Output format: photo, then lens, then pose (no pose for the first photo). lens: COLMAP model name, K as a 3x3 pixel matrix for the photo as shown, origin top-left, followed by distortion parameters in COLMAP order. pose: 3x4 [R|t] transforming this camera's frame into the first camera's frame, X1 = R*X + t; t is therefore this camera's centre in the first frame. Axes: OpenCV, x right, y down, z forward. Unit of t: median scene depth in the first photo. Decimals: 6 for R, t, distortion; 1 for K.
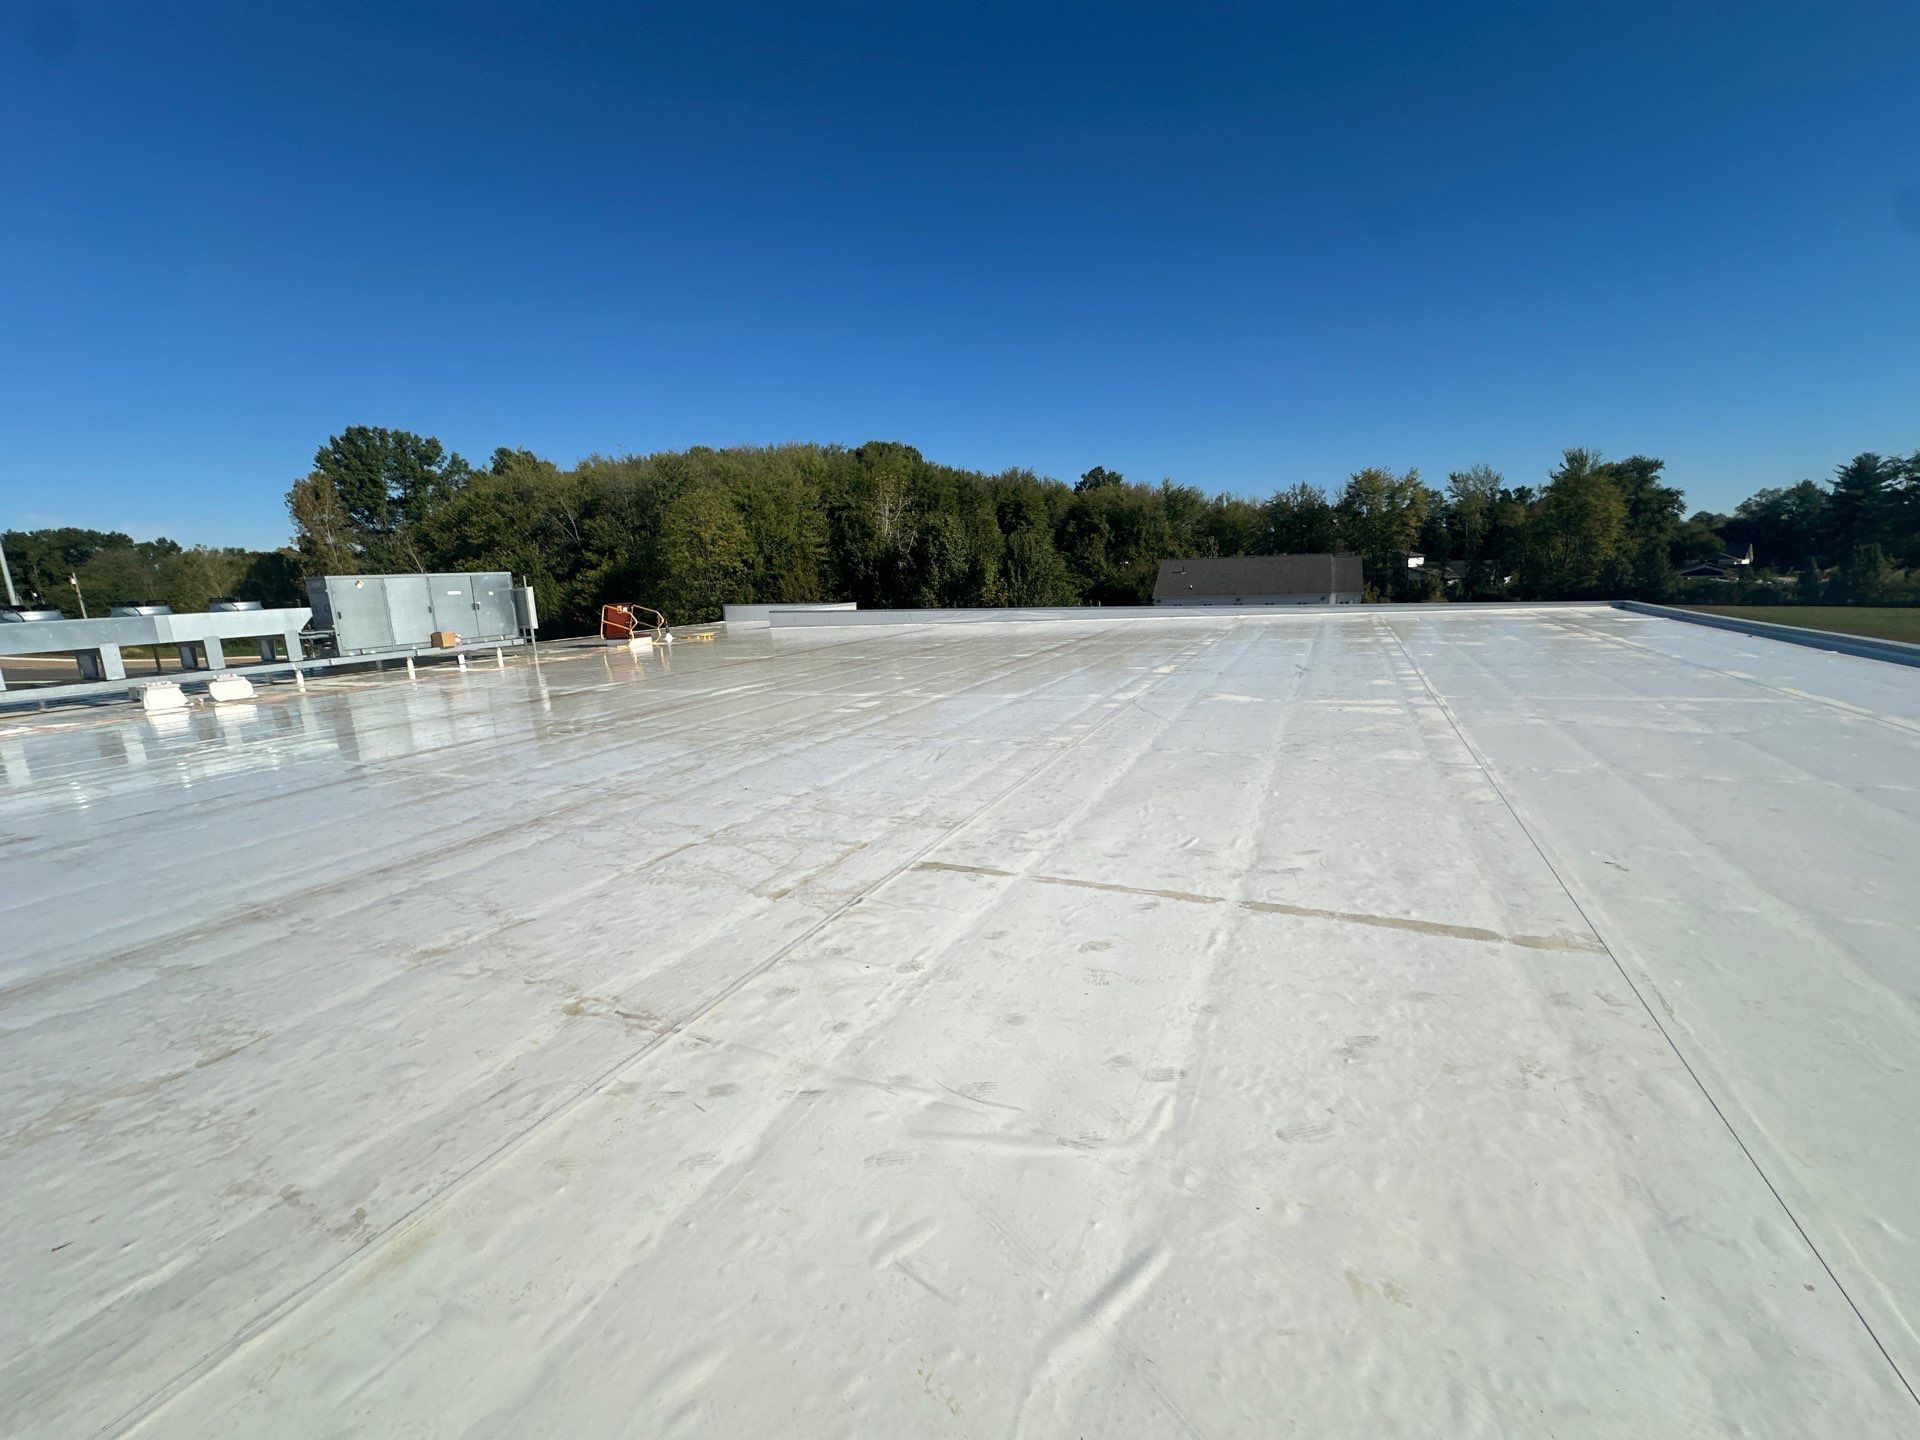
lens RADIAL K [[752.8, 0, 956.0], [0, 752.8, 714.5], [0, 0, 1]] dist [-0.001901, -0.000324]
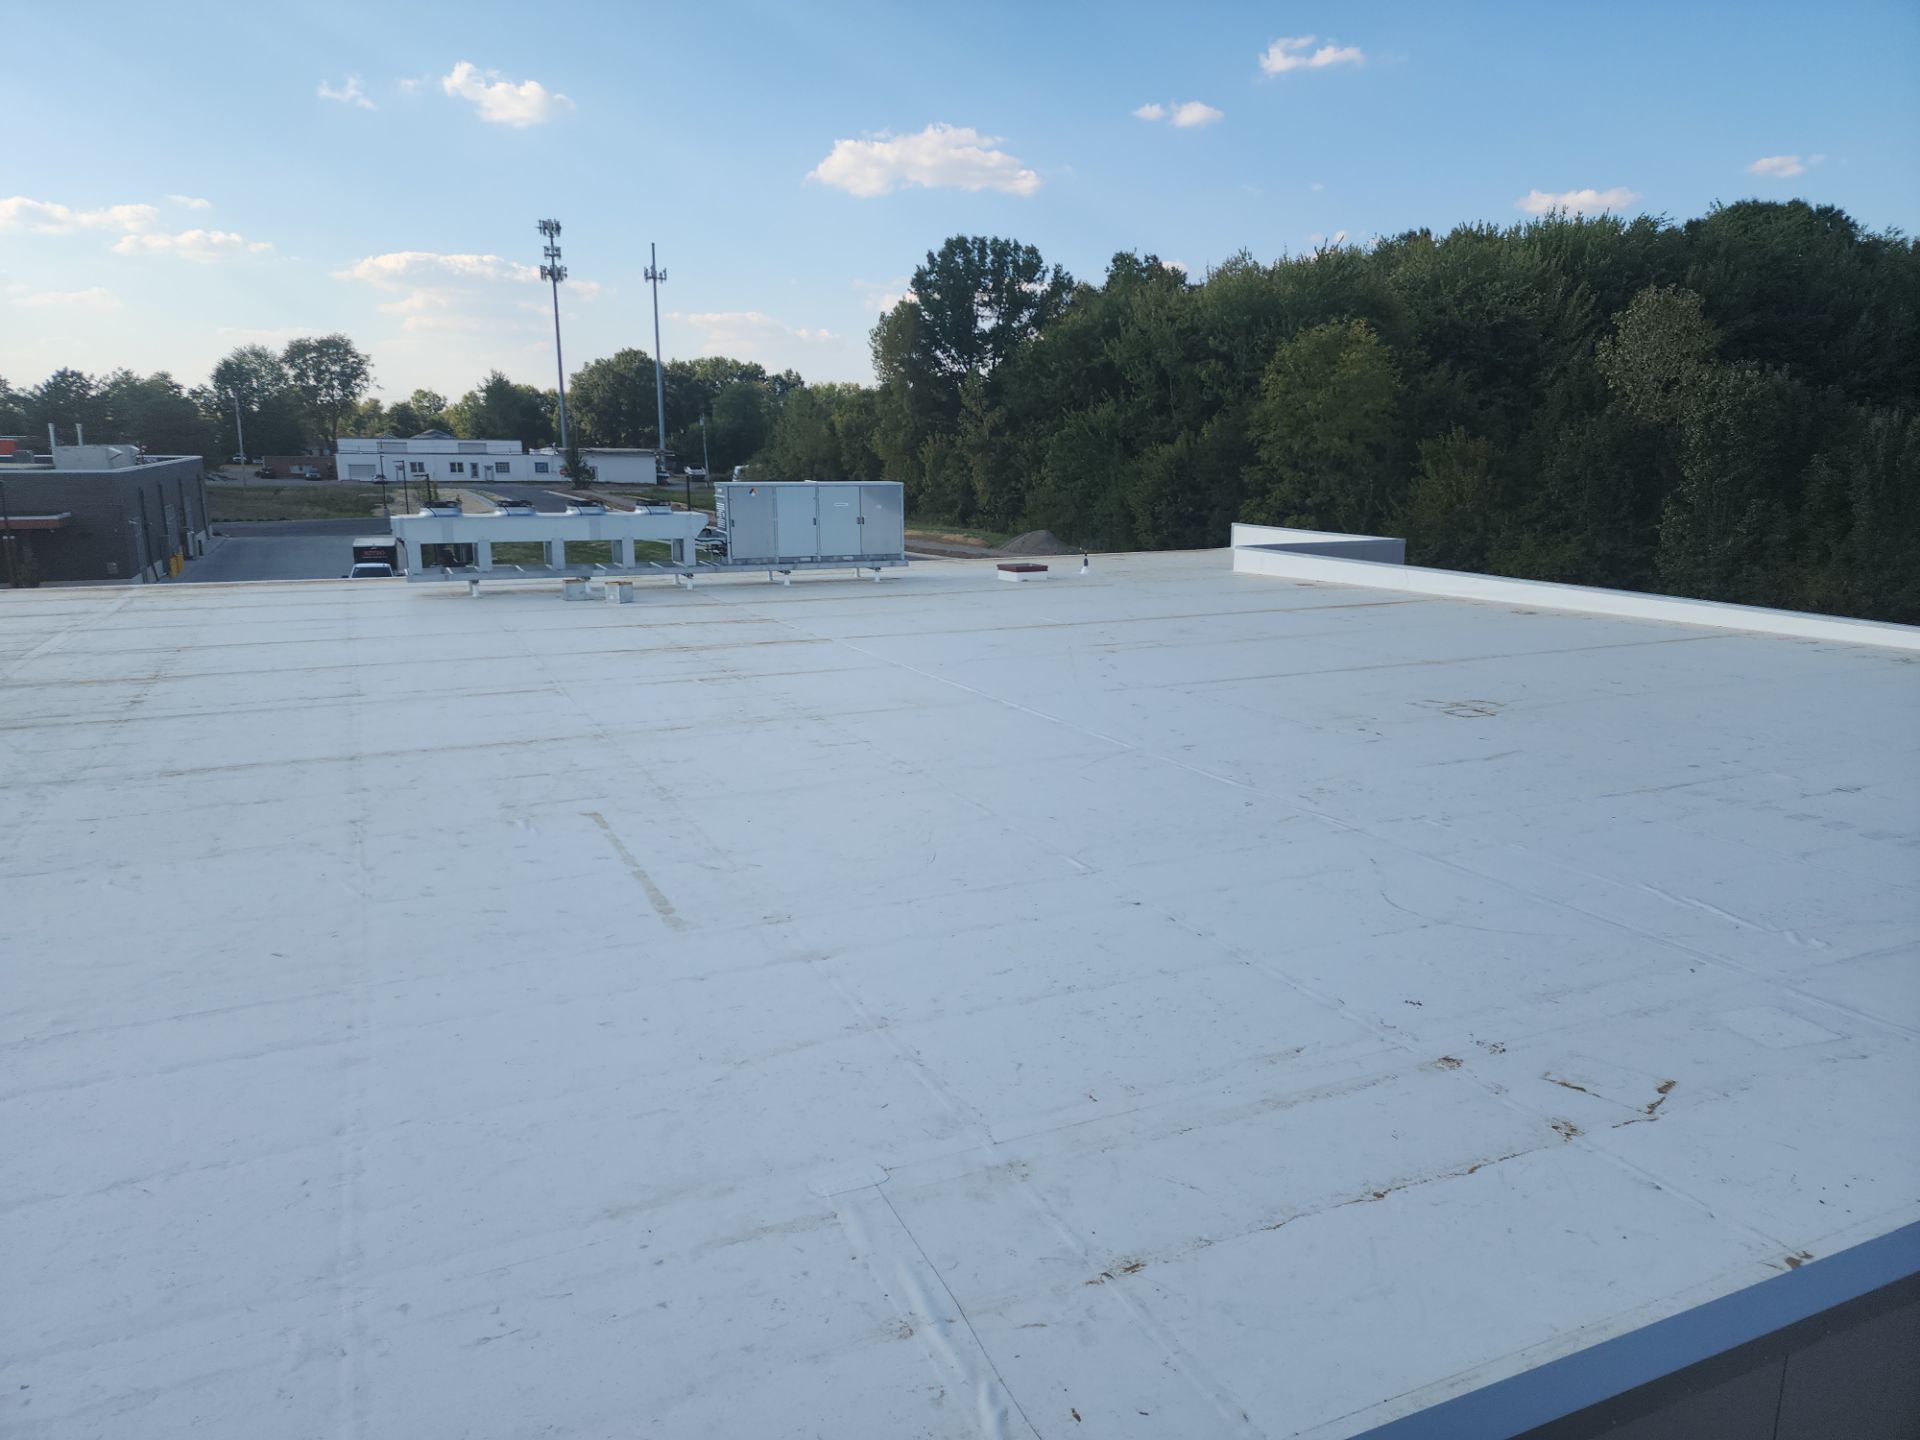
lens RADIAL K [[1379.3, 0, 959.6], [0, 1379.3, 670.4], [0, 0, 1]] dist [0.182657, -0.131456]
pose [[0.741368, 0.155542, -0.652825, 0.216307], [-0.153344, 0.986297, 0.060853, -0.033974], [0.653345, 0.054992, 0.755061, -0.058449]]
